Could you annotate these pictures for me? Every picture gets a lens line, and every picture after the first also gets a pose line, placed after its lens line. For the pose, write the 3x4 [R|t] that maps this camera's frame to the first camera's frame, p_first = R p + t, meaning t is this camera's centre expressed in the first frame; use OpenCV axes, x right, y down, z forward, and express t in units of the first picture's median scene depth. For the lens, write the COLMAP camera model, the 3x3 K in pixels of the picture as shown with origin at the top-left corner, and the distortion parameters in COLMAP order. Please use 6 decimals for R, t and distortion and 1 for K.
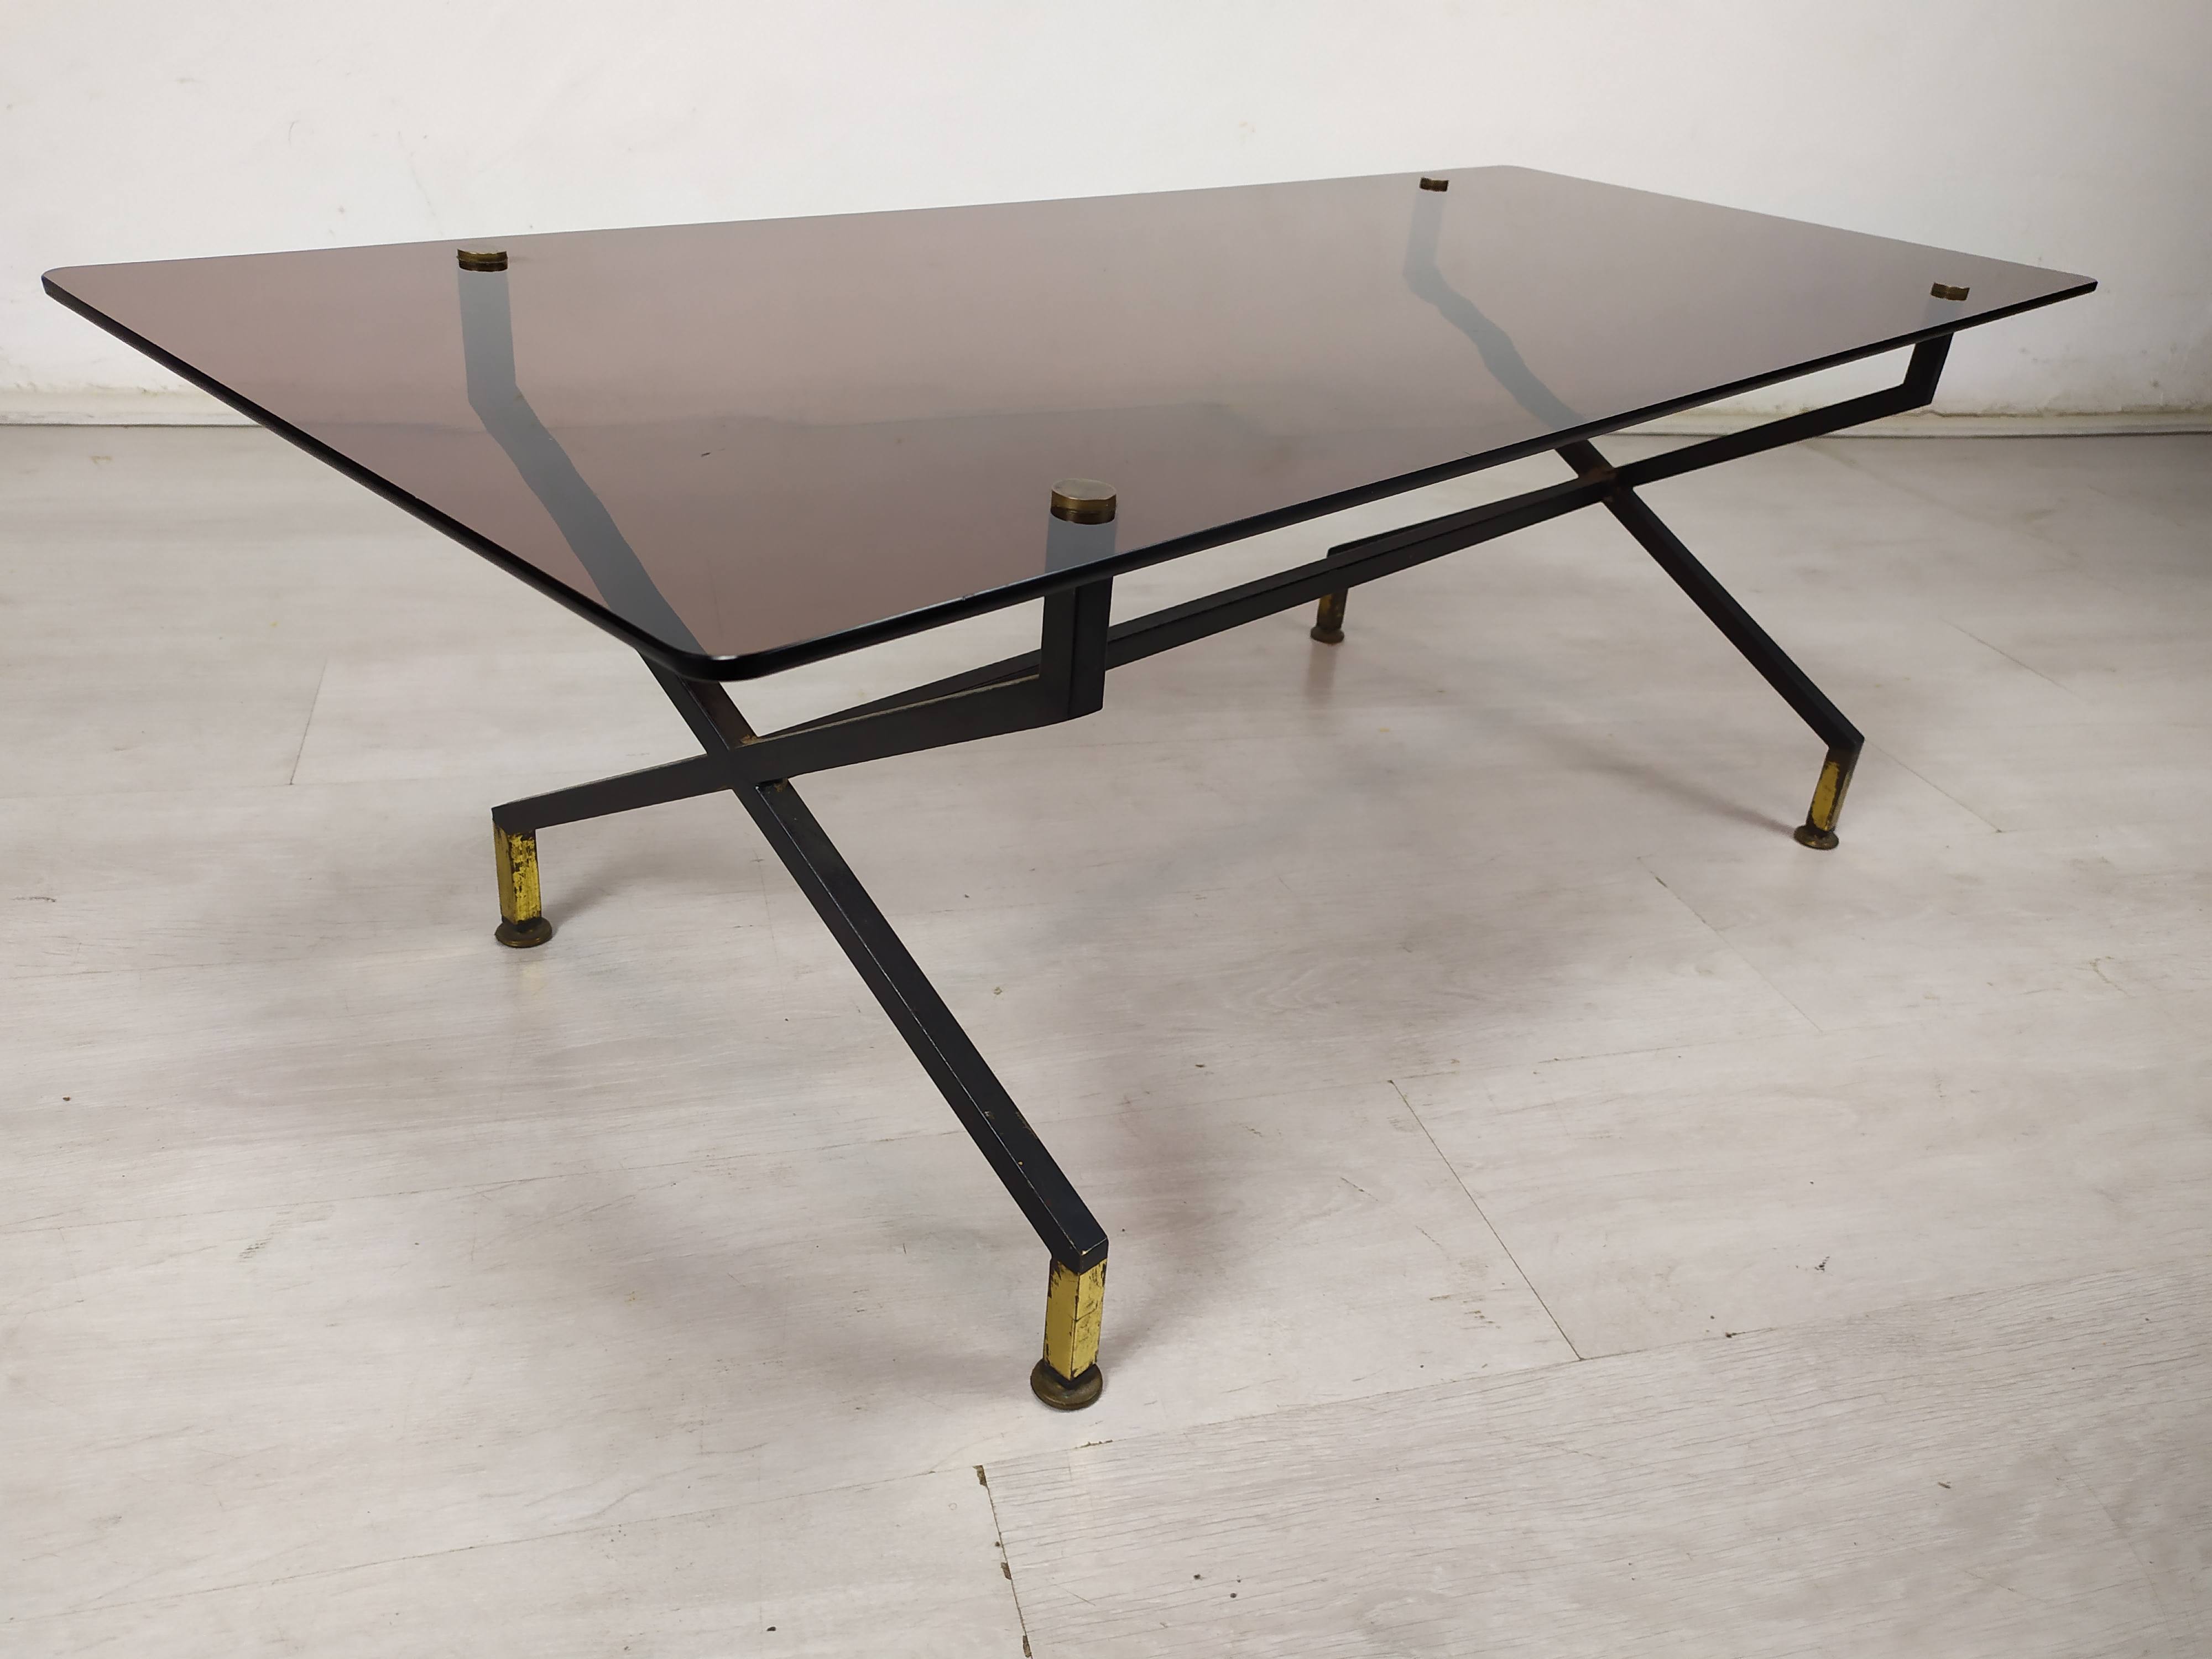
lens RADIAL K [[1675.1, 0, 1106.0], [0, 1675.1, 829.5], [0, 0, 1]] dist [0.040839, -0.056037]
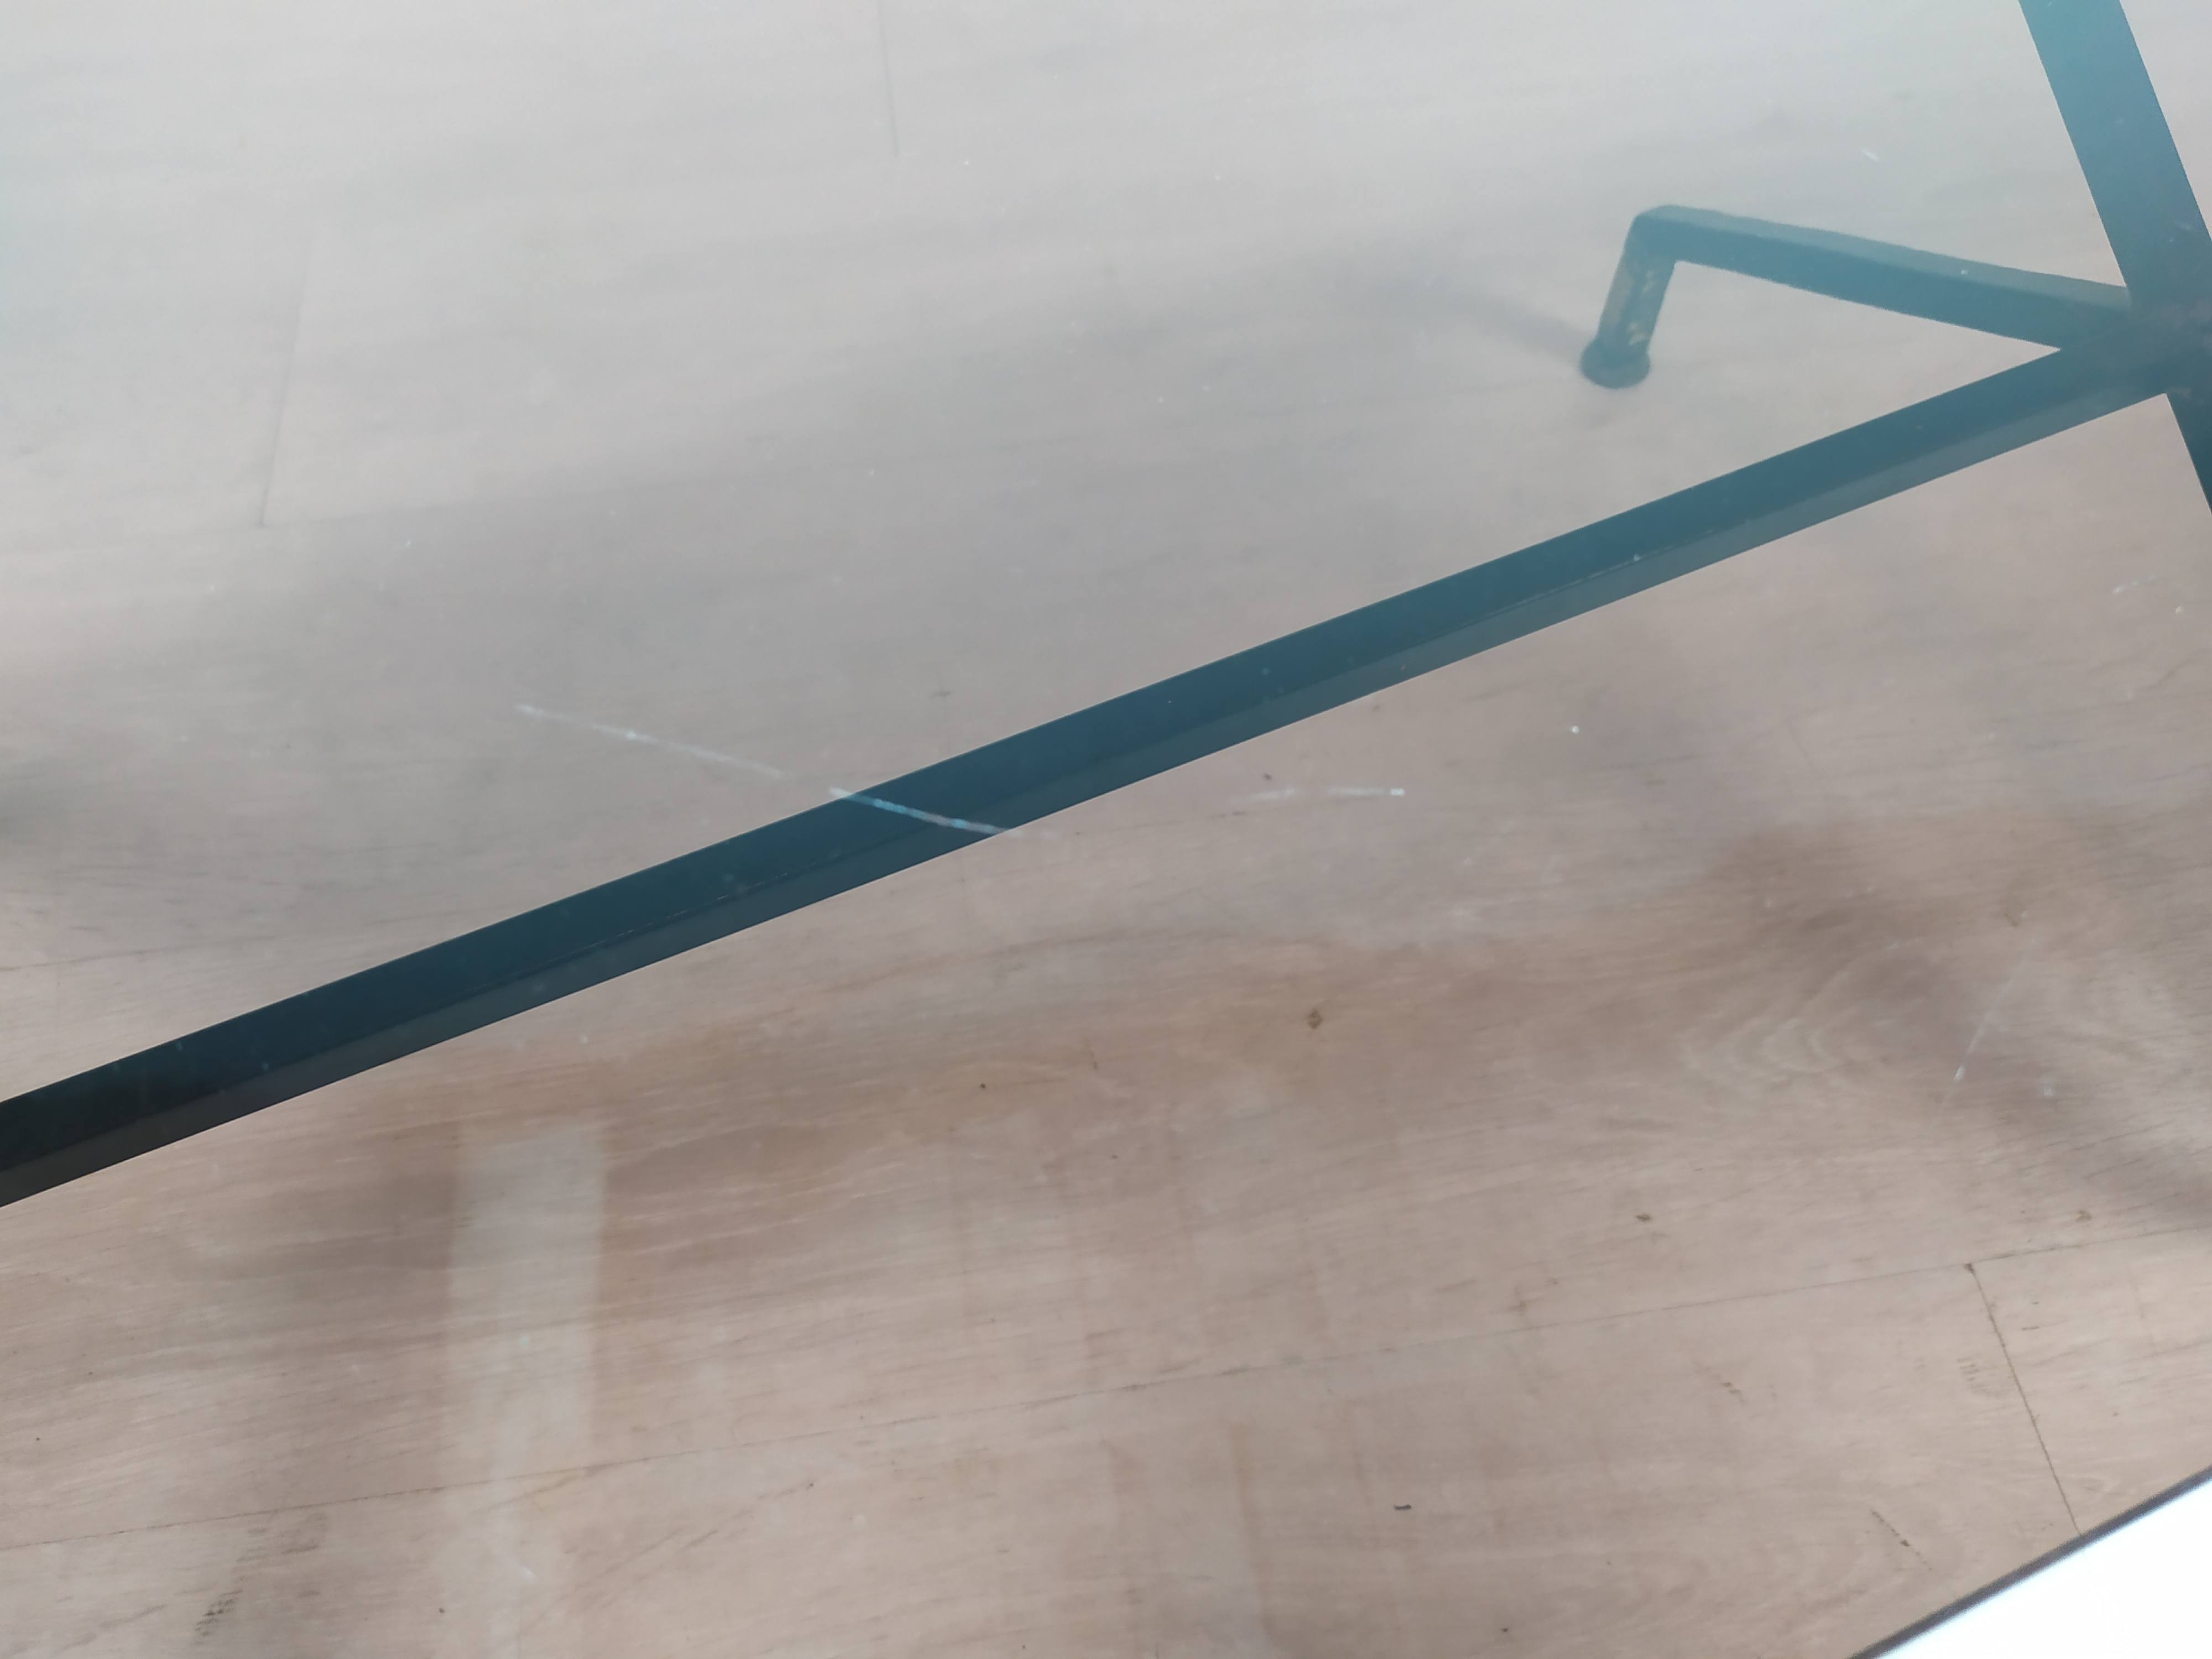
lens RADIAL K [[1650.8, 0, 1082.5], [0, 1650.8, 830.4], [0, 0, 1]] dist [0.024474, -0.048971]
pose [[0.985185, 0.070313, -0.156420, -0.072093], [0.016416, 0.869232, 0.494131, -0.333999], [0.170709, -0.489378, 0.855200, 0.607972]]
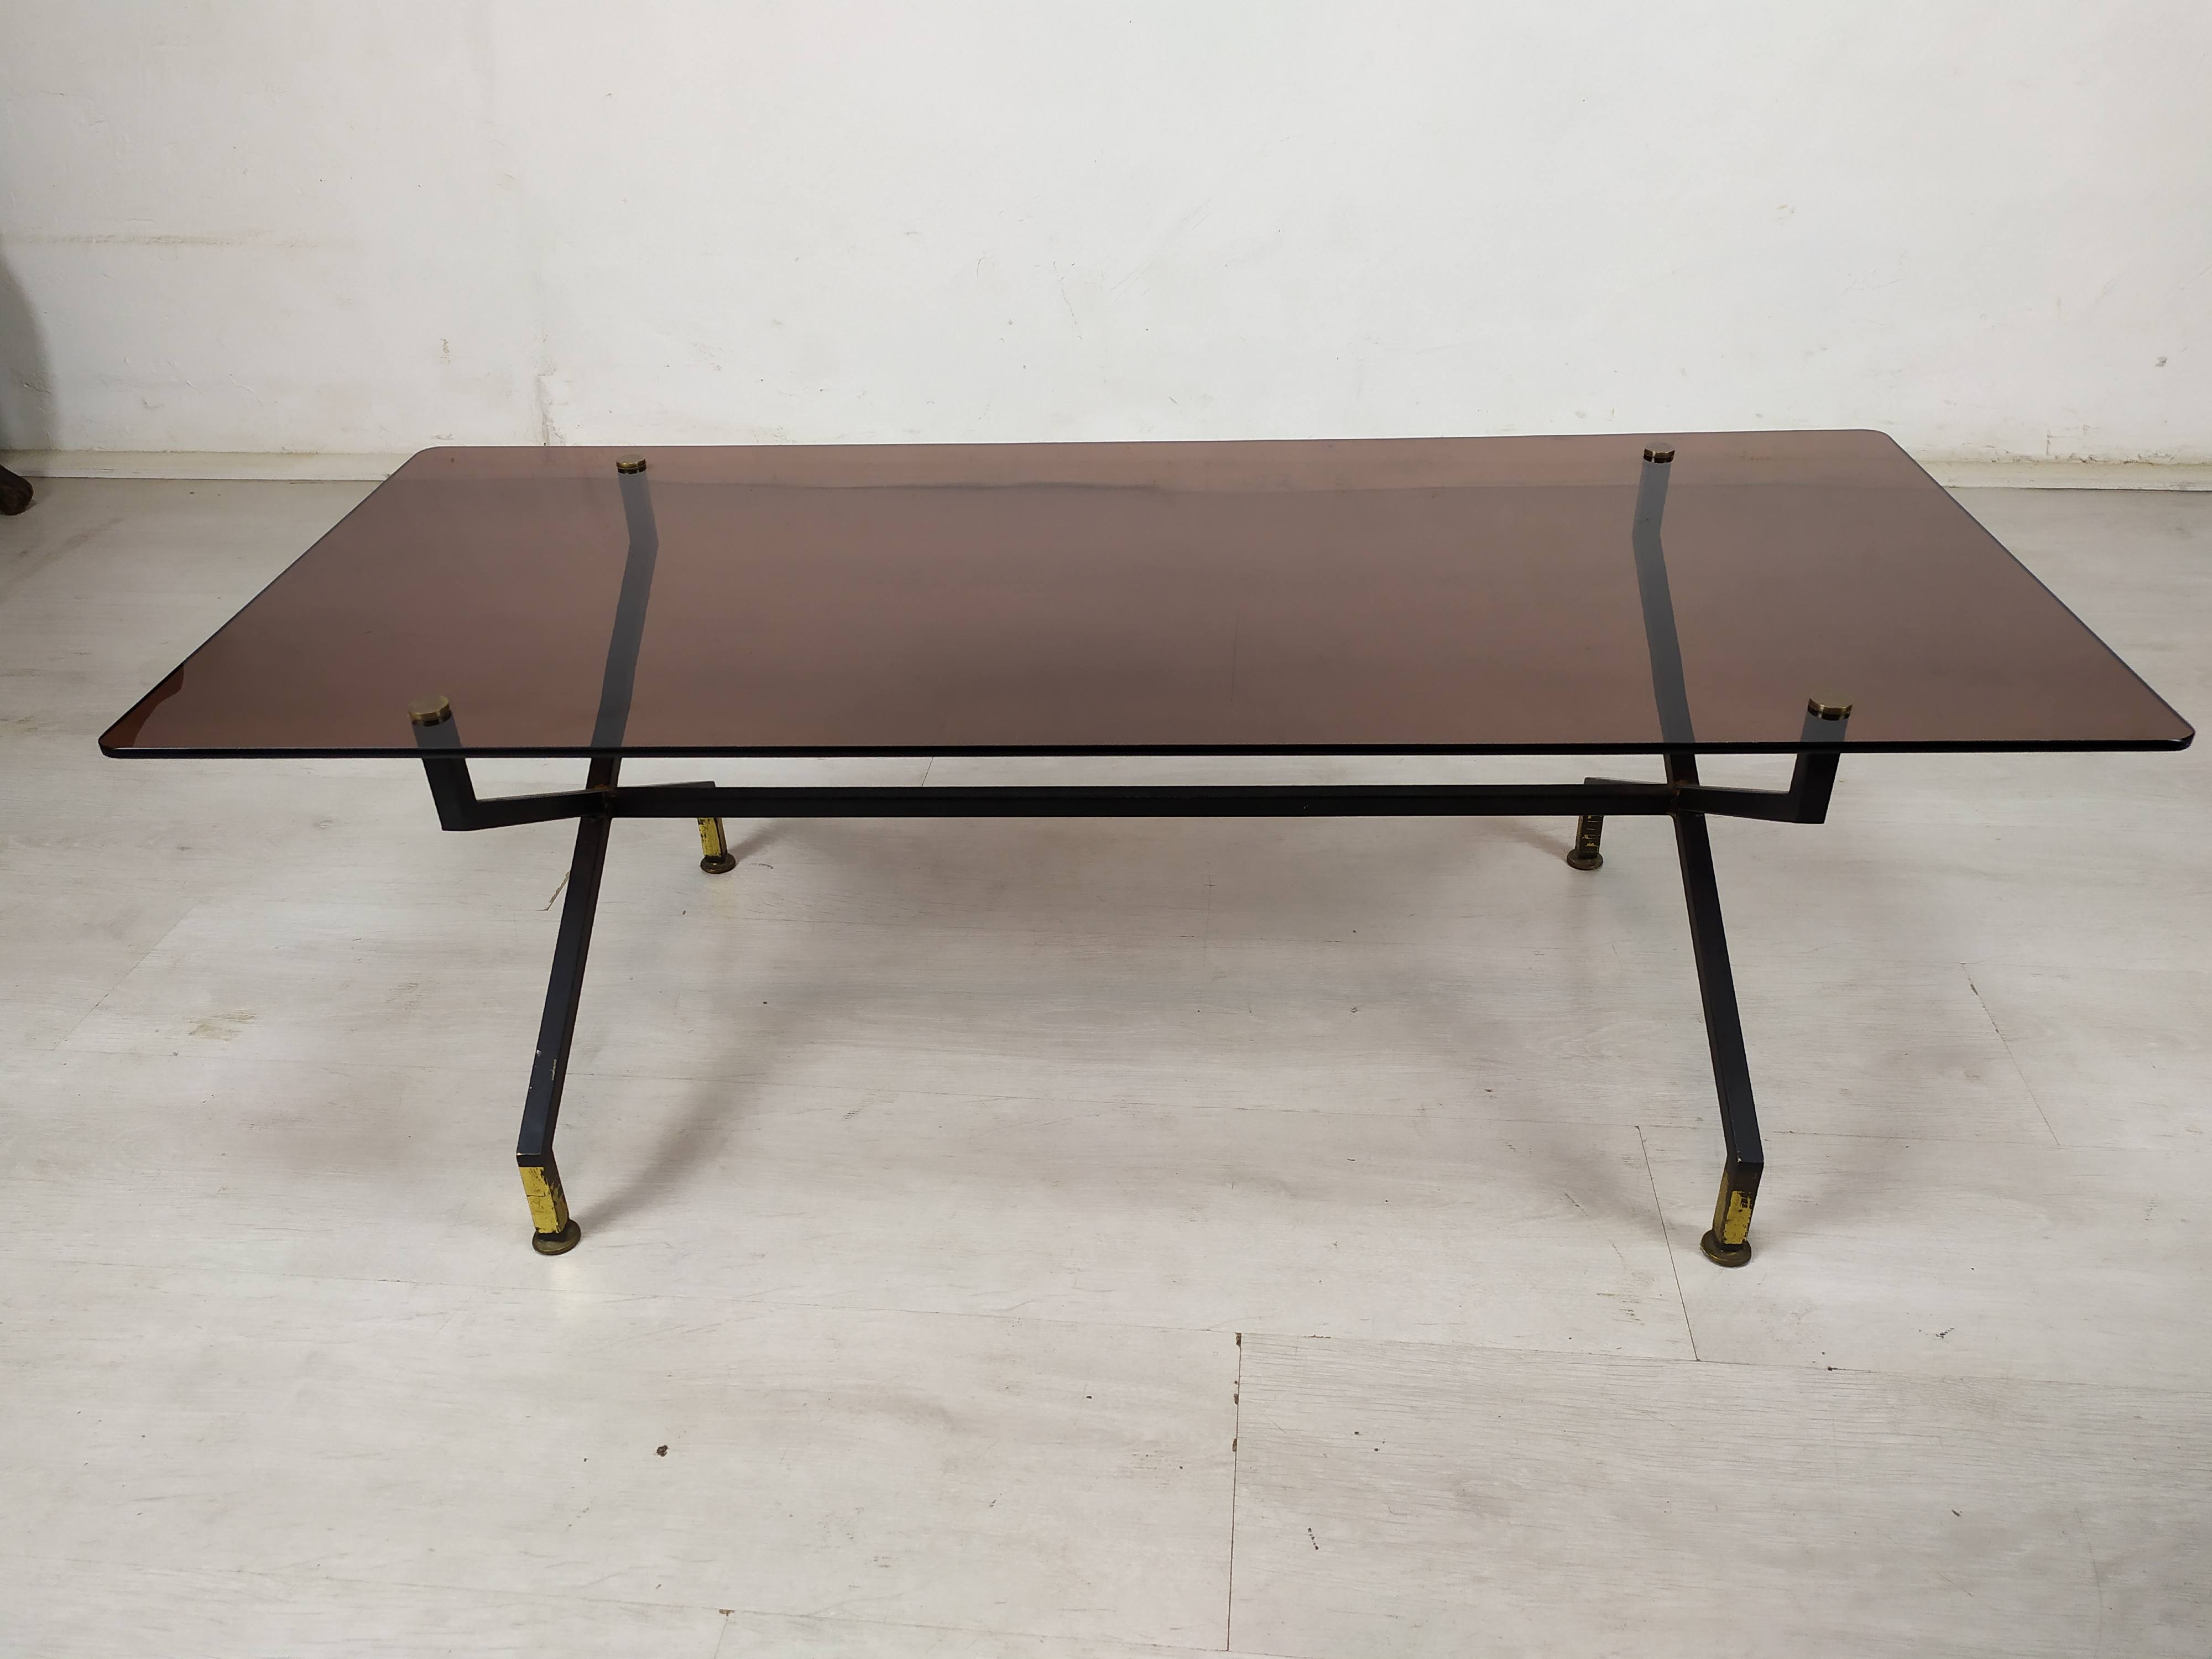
lens RADIAL K [[1654.3, 0, 1107.6], [0, 1654.3, 820.9], [0, 0, 1]] dist [0.064989, -0.078704]
pose [[0.924472, 0.101789, -0.367411, 0.282557], [-0.083410, 0.994353, 0.065606, -0.157294], [0.372015, -0.030005, 0.927742, -0.390990]]
